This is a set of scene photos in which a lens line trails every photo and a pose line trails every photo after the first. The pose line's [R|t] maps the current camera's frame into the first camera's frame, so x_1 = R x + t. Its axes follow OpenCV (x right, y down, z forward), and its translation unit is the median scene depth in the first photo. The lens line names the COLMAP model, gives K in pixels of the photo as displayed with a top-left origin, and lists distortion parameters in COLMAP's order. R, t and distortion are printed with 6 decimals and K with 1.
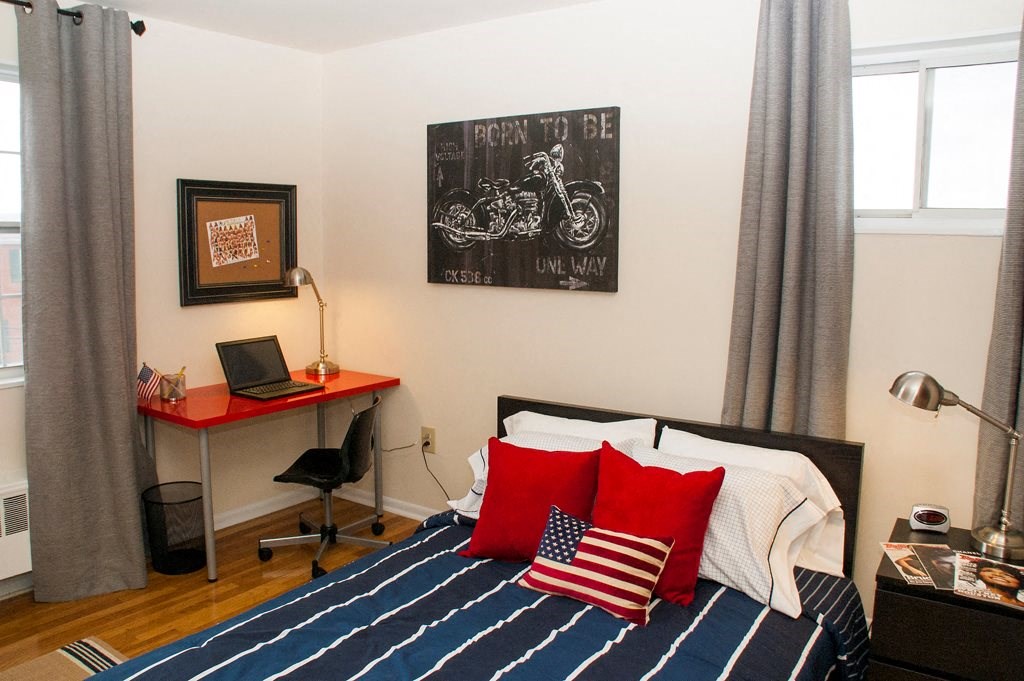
lens RADIAL K [[834.0, 0, 512.0], [0, 834.0, 340.5], [0, 0, 1]] dist [-0.160165, 0.115344]
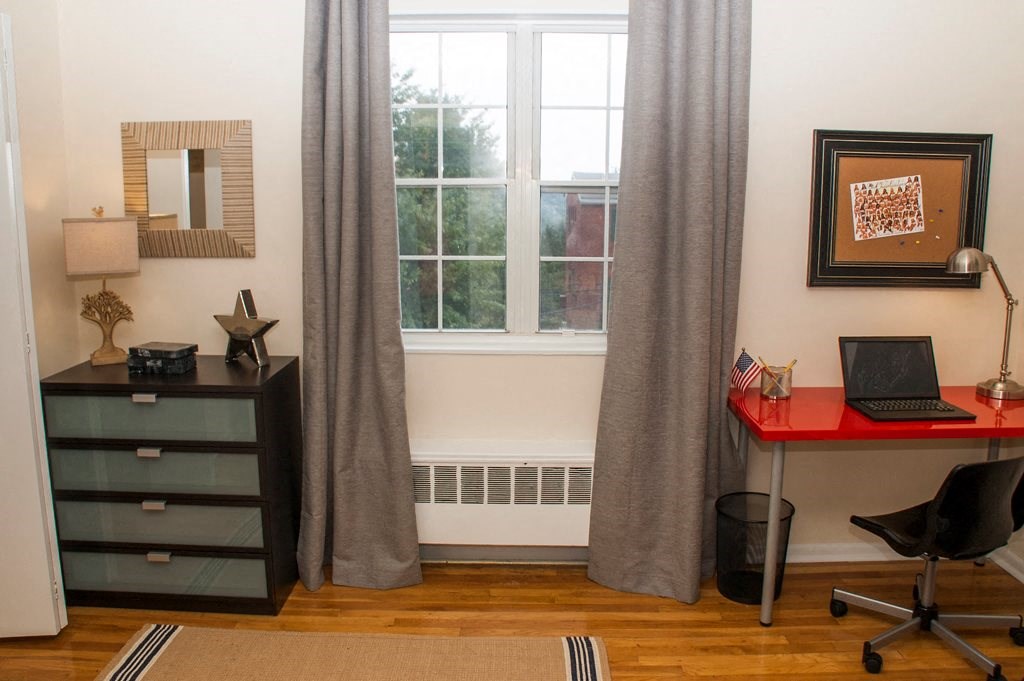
lens RADIAL K [[834.0, 0, 512.0], [0, 834.0, 340.5], [0, 0, 1]] dist [-0.160165, 0.115344]
pose [[0.558972, 0.131887, -0.818631, 0.109716], [-0.102238, 0.990699, 0.089799, -0.031806], [0.822860, 0.033500, 0.567256, 0.293576]]
